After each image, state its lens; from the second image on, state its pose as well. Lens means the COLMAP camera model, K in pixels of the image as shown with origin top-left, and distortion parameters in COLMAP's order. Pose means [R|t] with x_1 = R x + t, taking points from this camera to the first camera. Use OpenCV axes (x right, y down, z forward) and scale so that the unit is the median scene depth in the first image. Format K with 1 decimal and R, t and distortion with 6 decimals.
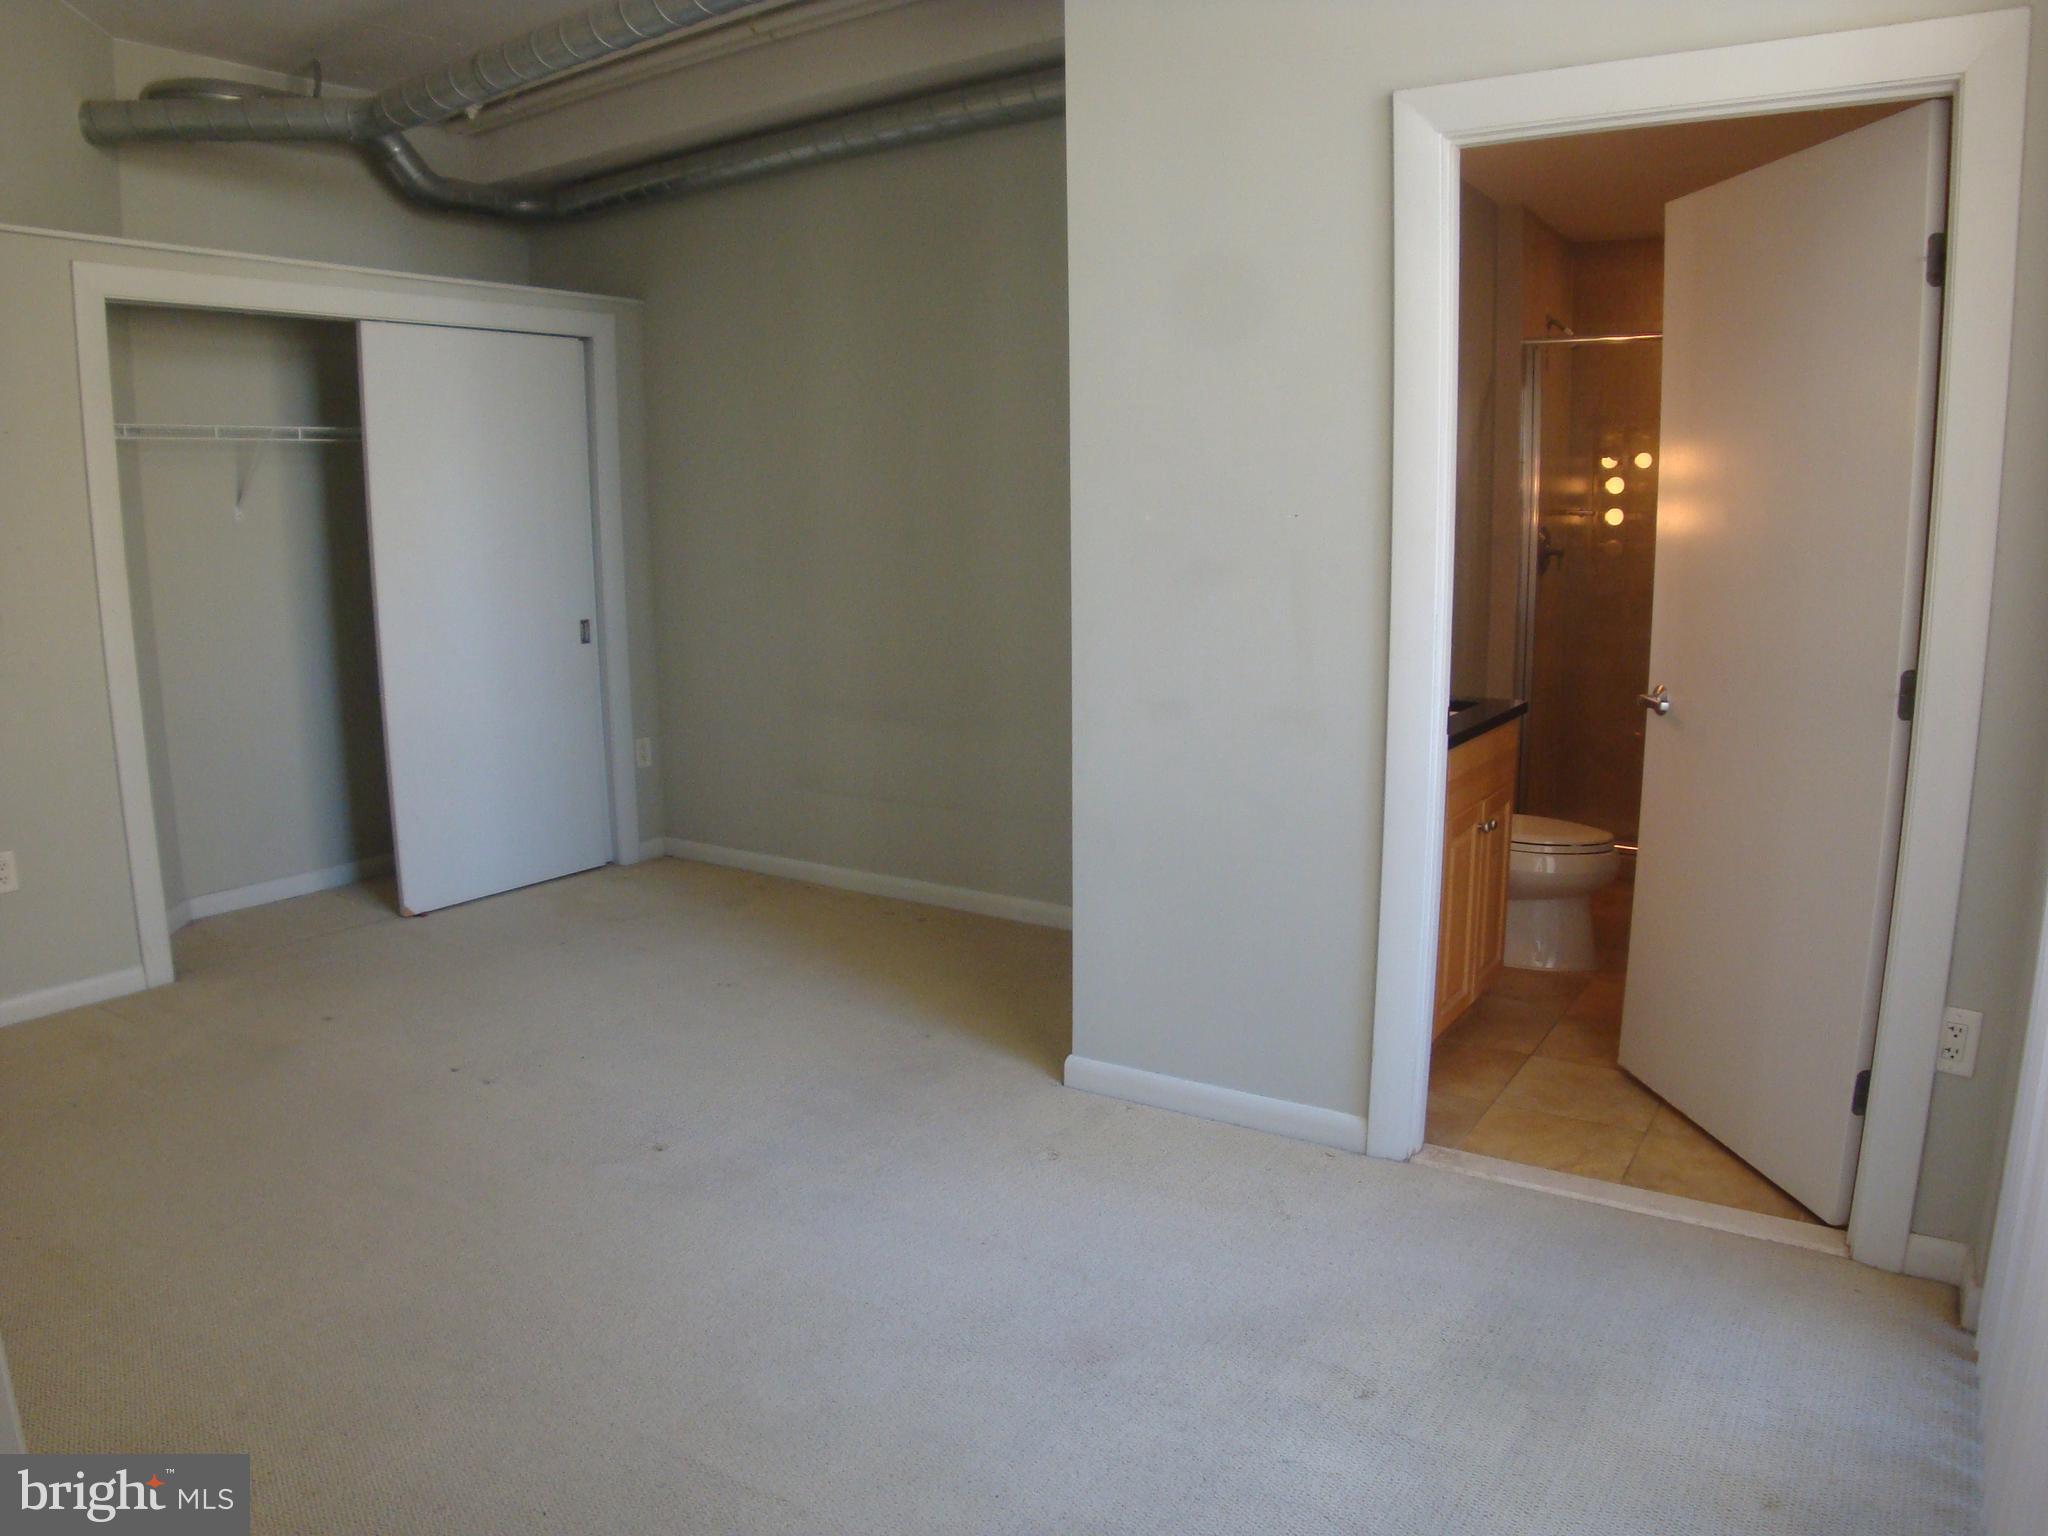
lens RADIAL K [[1447.8, 0, 972.8], [0, 1447.8, 773.0], [0, 0, 1]] dist [-0.141474, 0.057969]
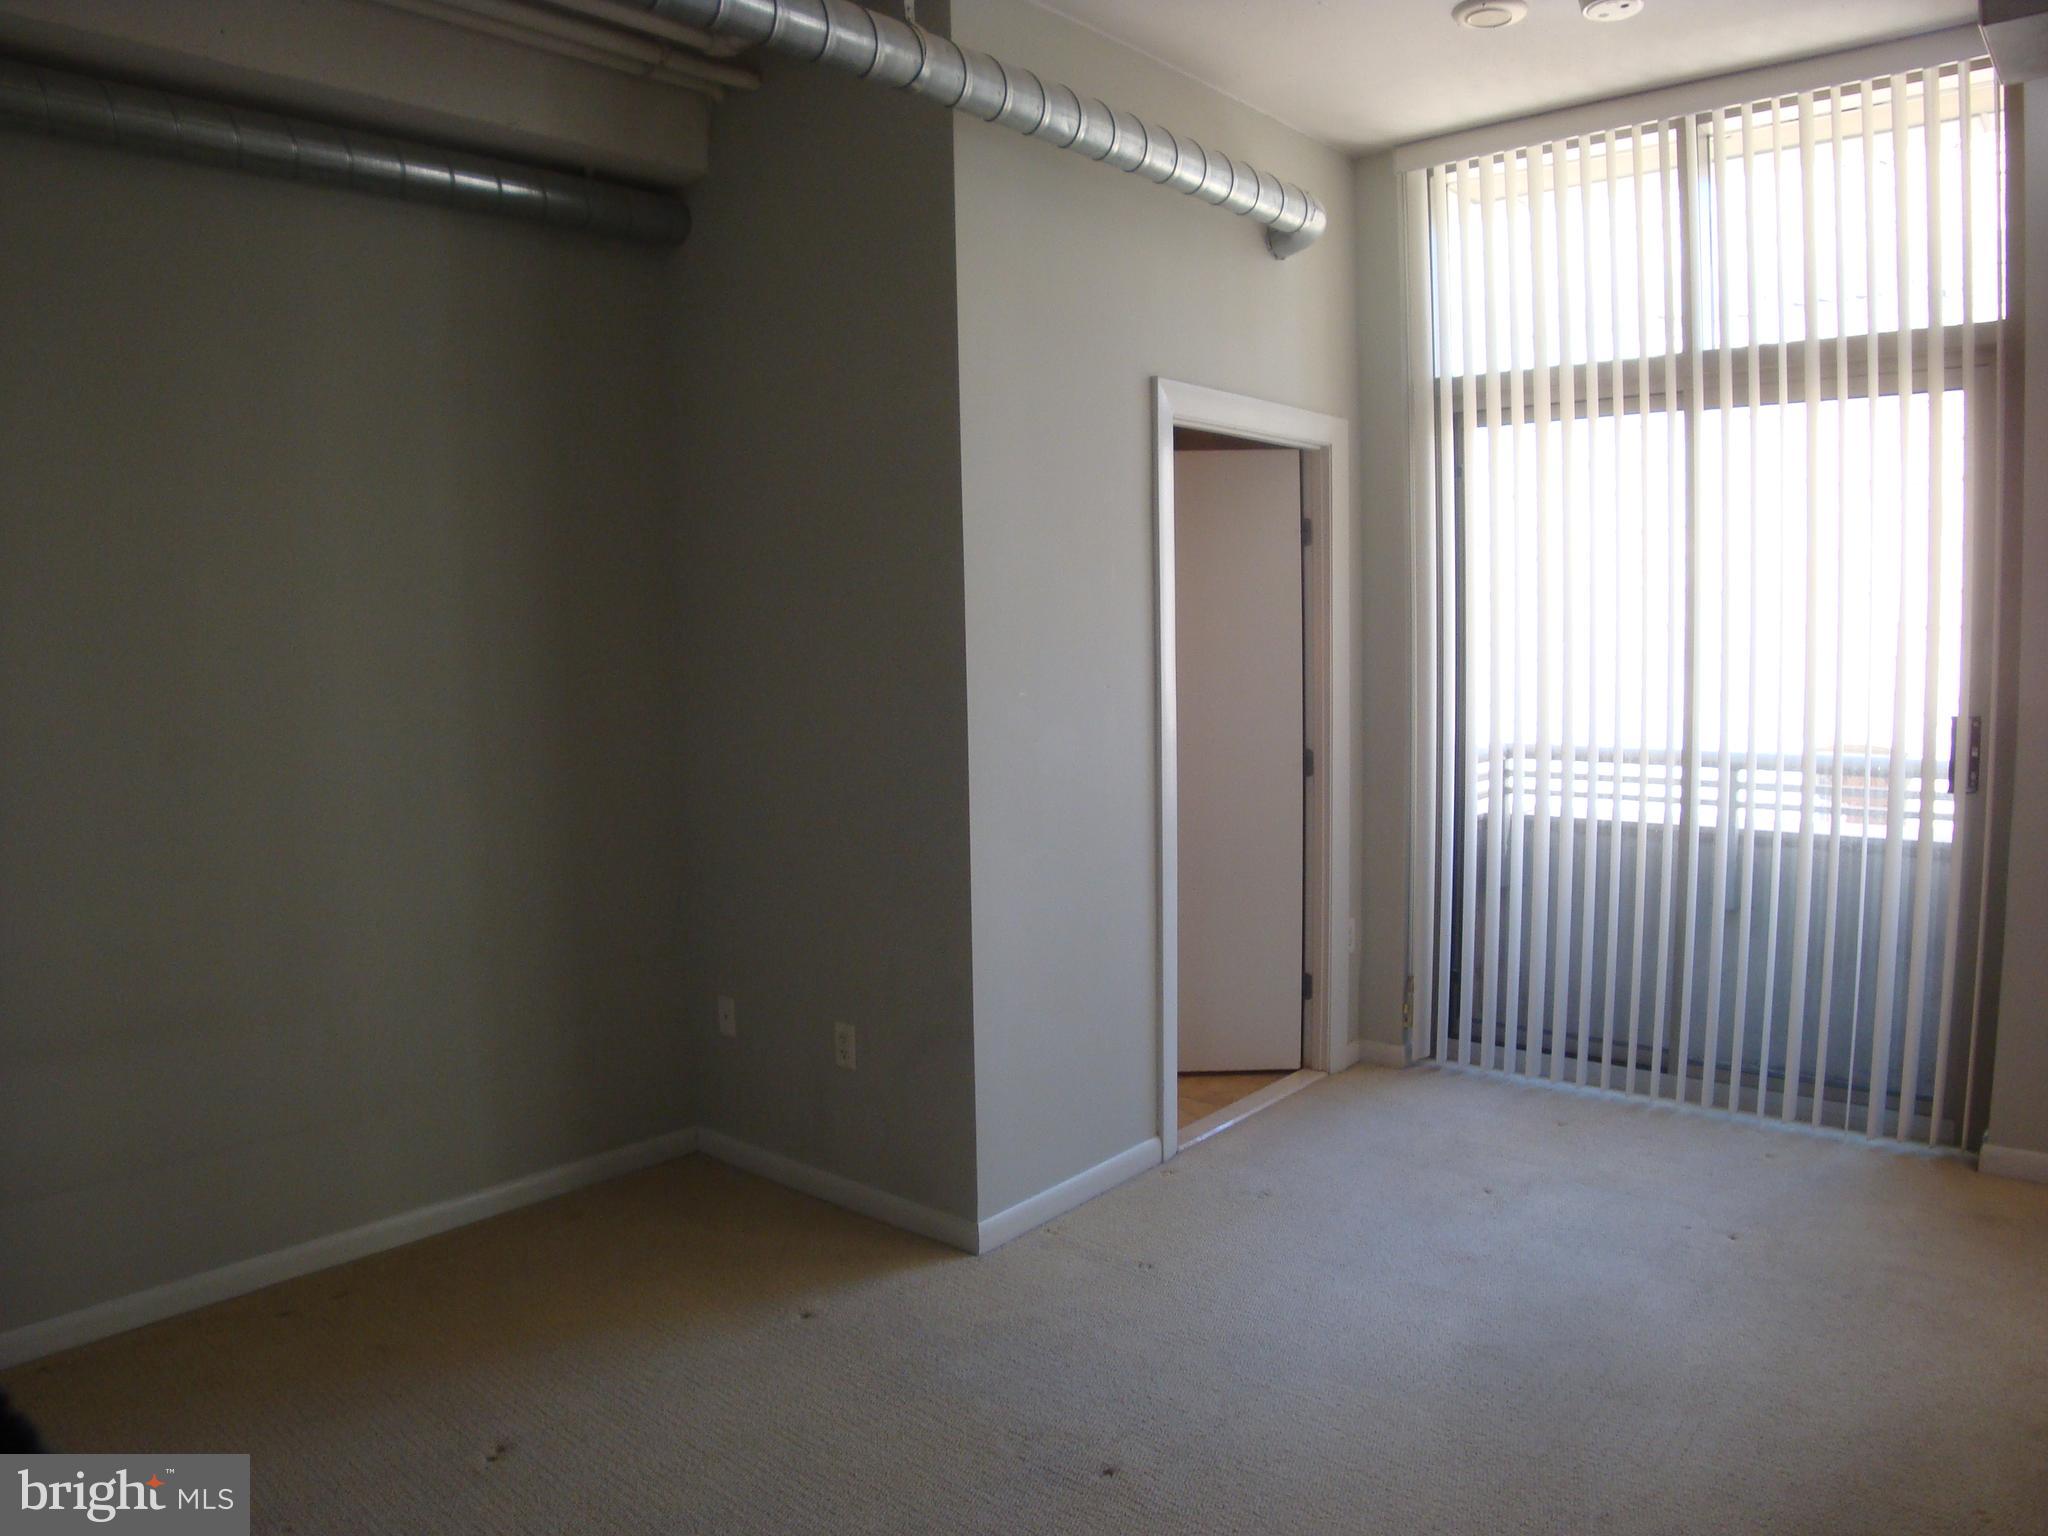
lens RADIAL K [[1447.8, 0, 972.8], [0, 1447.8, 773.0], [0, 0, 1]] dist [-0.141474, 0.057969]
pose [[0.132604, -0.085446, 0.987479, -0.818910], [0.204838, 0.977132, 0.057043, -0.154987], [-0.969772, 0.194709, 0.147075, 0.730428]]
